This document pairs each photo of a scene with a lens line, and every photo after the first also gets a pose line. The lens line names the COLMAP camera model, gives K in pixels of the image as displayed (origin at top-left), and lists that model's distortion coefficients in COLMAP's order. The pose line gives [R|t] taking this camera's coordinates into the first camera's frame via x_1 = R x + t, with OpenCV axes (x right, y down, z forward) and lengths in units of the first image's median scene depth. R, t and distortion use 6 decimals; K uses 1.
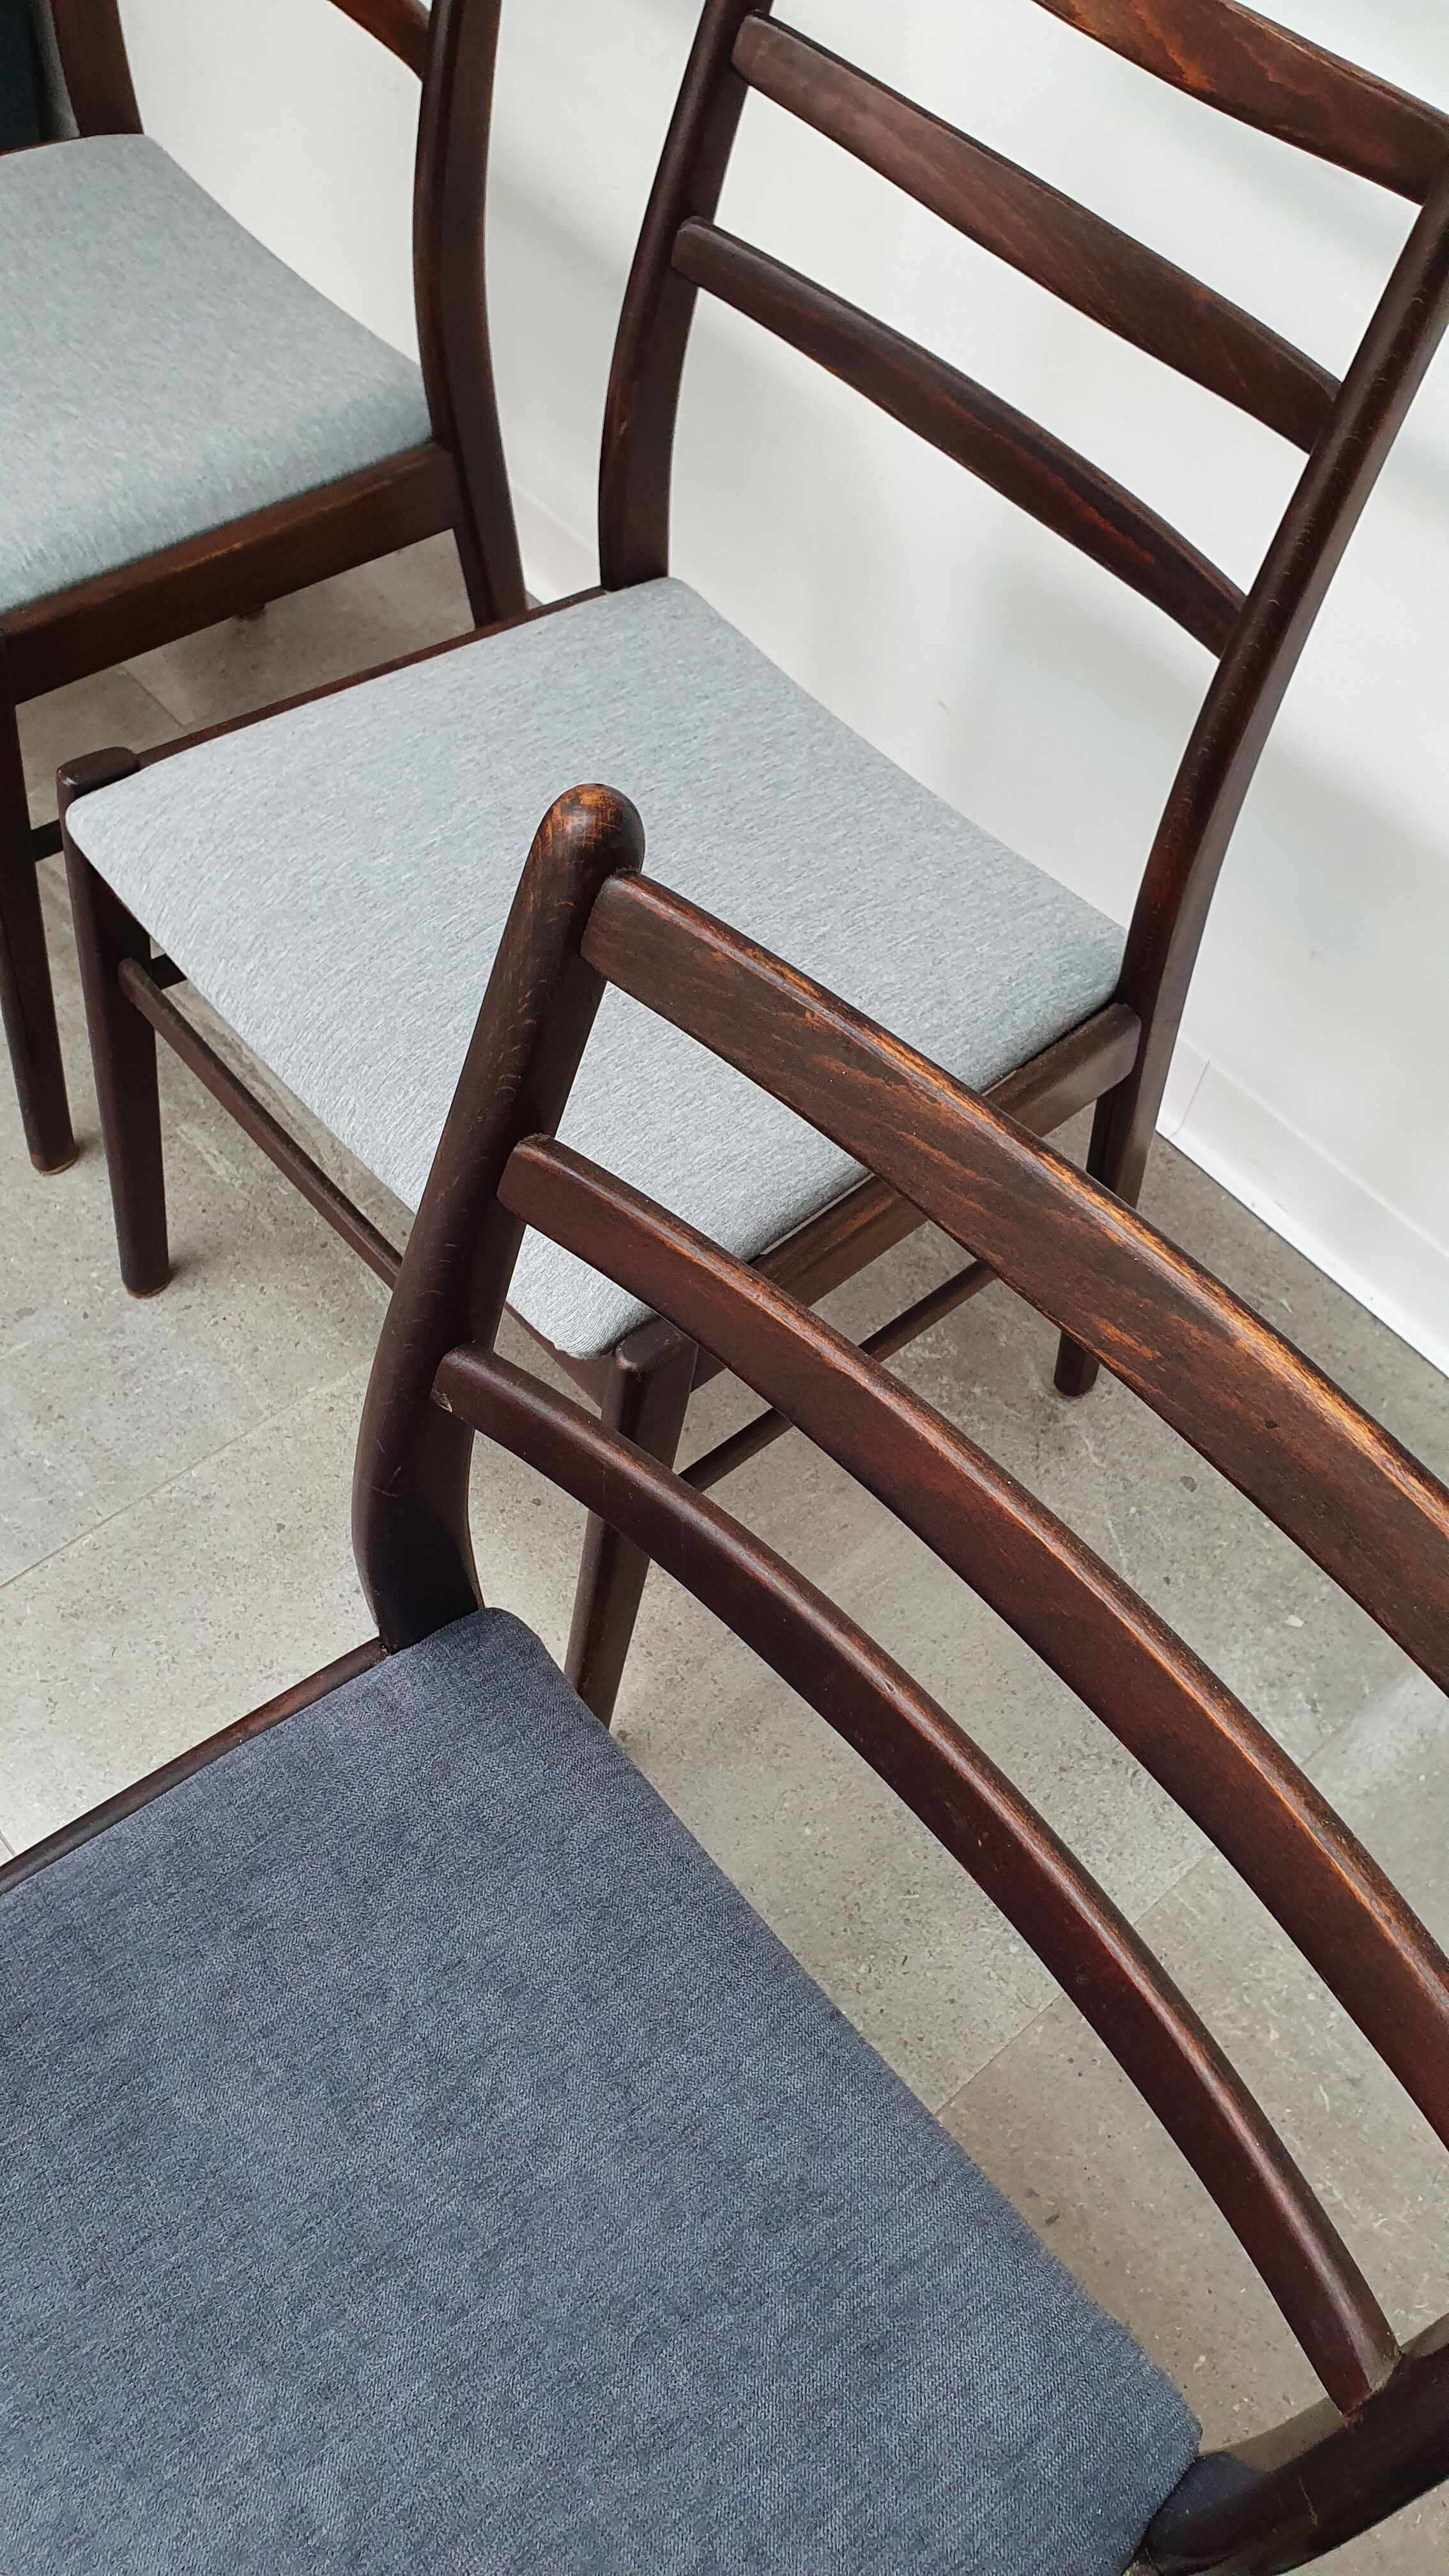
lens RADIAL K [[2055.7, 0, 724.5], [0, 2055.7, 1288.0], [0, 0, 1]] dist [0.101391, -0.073409]
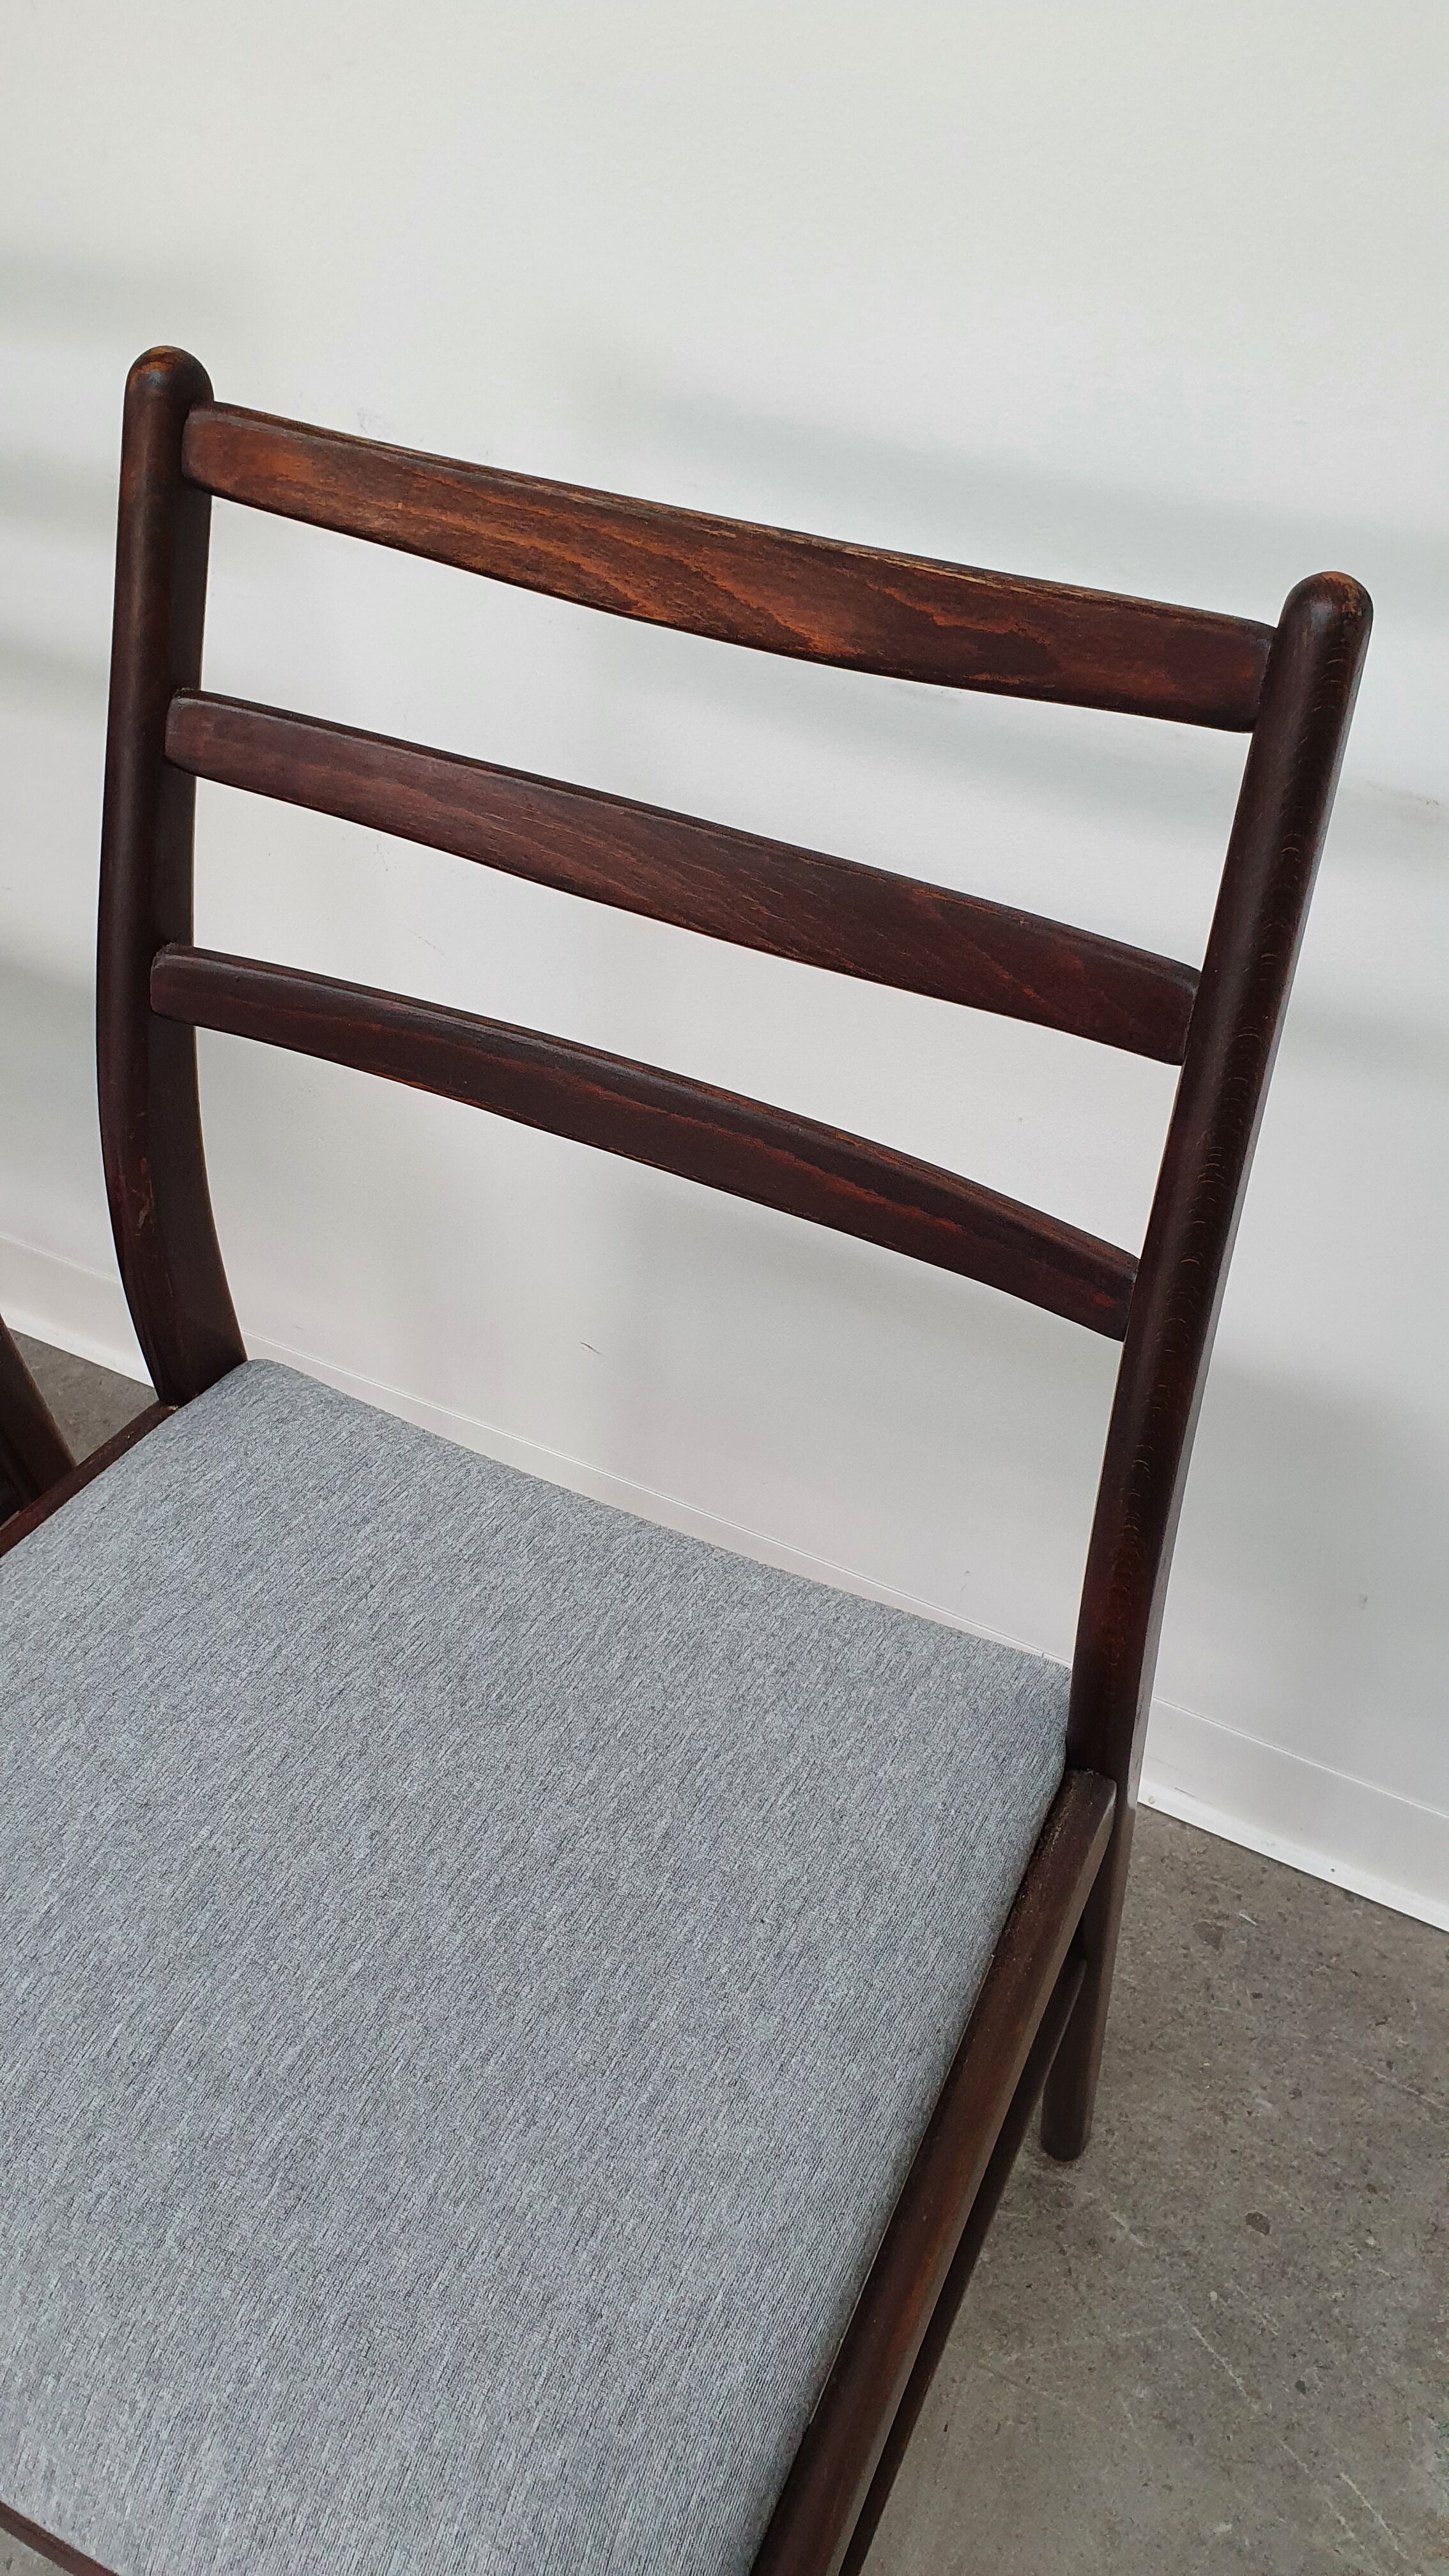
lens RADIAL K [[1974.0, 0, 715.2], [0, 1974.0, 1315.9], [0, 0, 1]] dist [0.006240, 0.005881]
pose [[0.925299, -0.301282, 0.230329, -0.035230], [0.338165, 0.930386, -0.141512, -0.231910], [-0.171660, 0.208830, 0.962768, 0.337957]]
